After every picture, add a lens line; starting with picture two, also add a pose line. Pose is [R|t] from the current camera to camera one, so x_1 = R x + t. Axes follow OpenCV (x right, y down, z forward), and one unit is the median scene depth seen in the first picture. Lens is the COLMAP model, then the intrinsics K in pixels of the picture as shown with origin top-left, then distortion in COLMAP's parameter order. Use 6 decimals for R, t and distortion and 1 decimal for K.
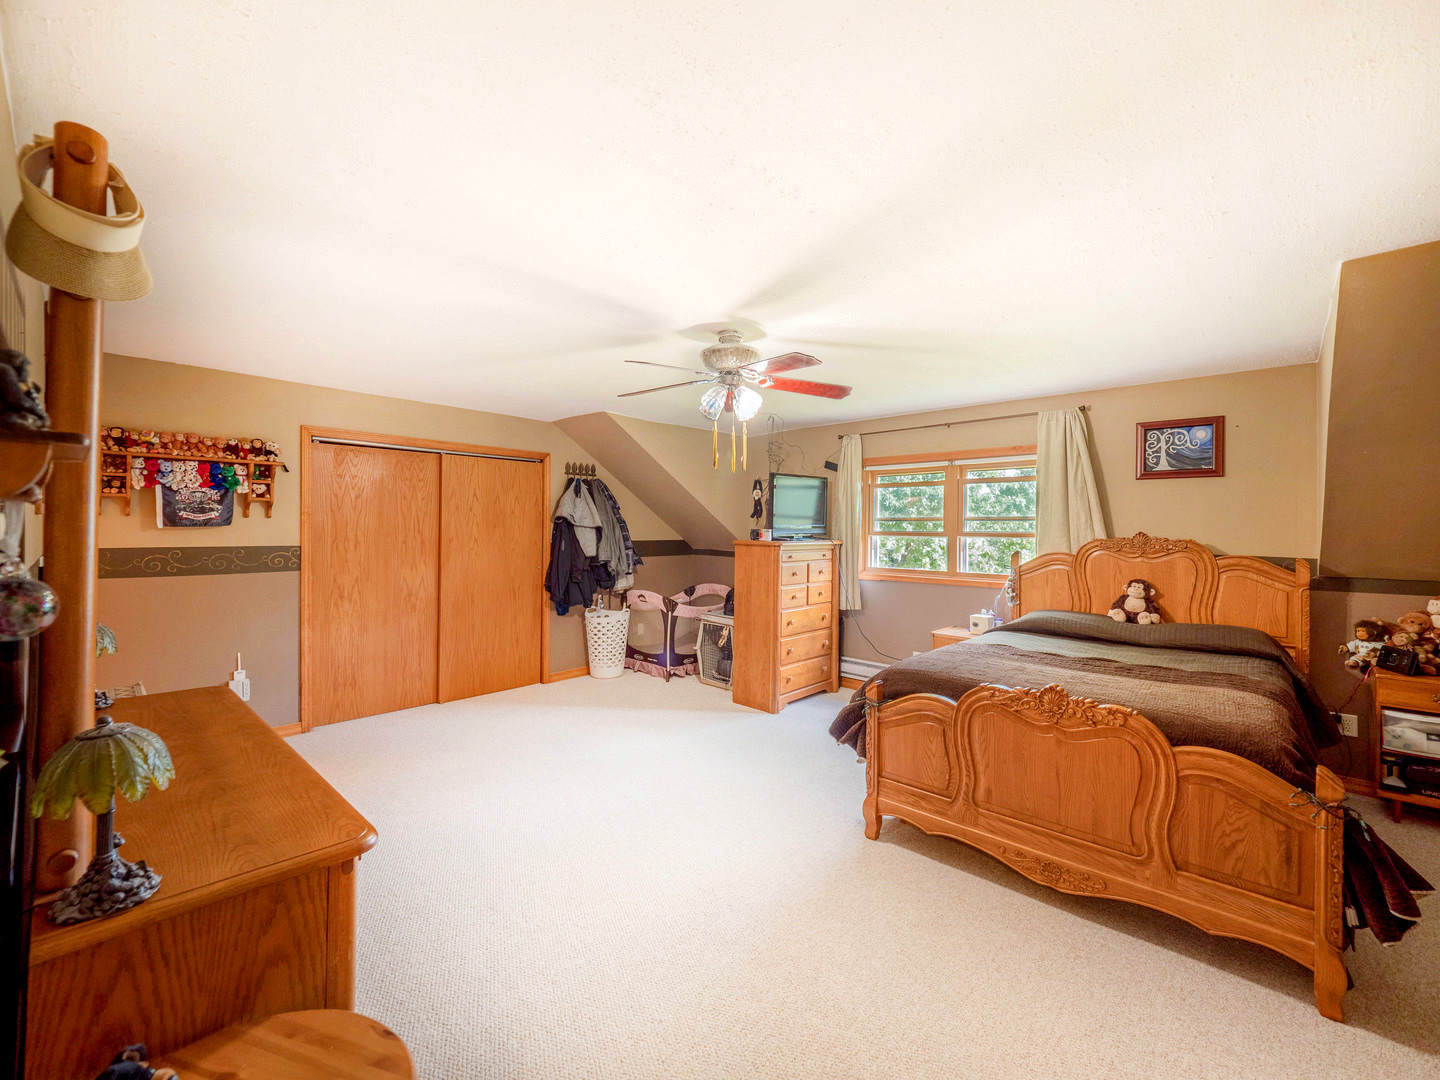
lens RADIAL K [[618.5, 0, 711.7], [0, 618.5, 531.6], [0, 0, 1]] dist [-0.000691, -0.000206]
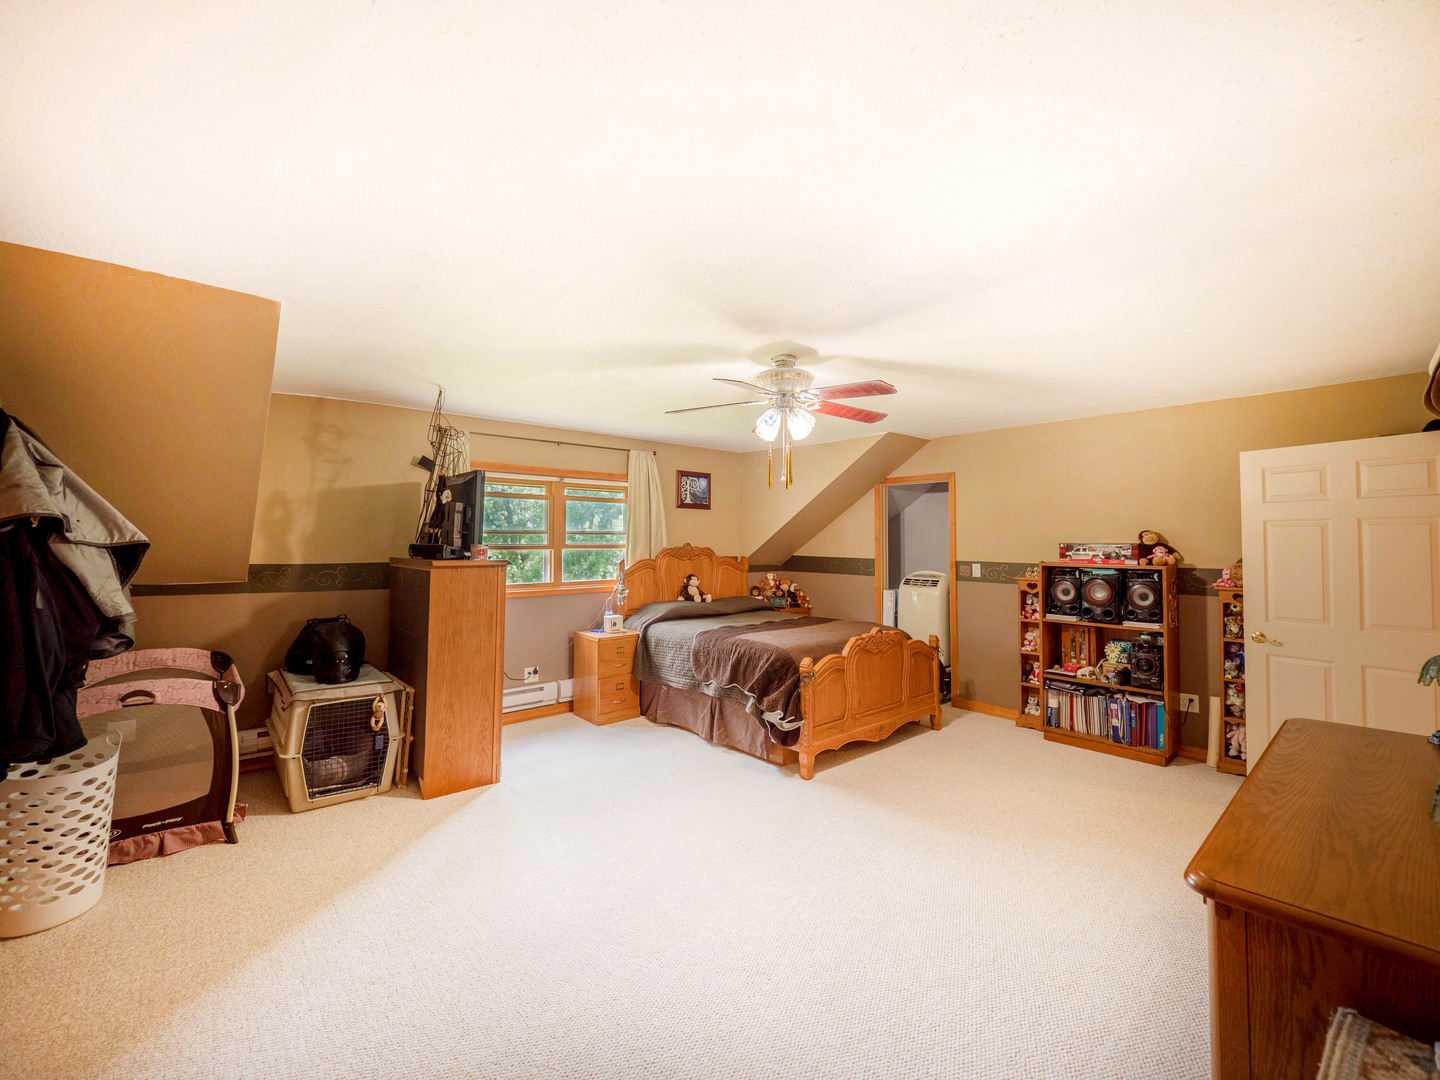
lens RADIAL K [[621.9, 0, 688.3], [0, 621.9, 521.7], [0, 0, 1]] dist [0.000521, 0.000025]
pose [[0.088039, 0.022119, 0.995871, -0.815088], [0.004124, 0.999737, -0.022570, -0.016642], [-0.996109, 0.006094, 0.087924, 0.852246]]
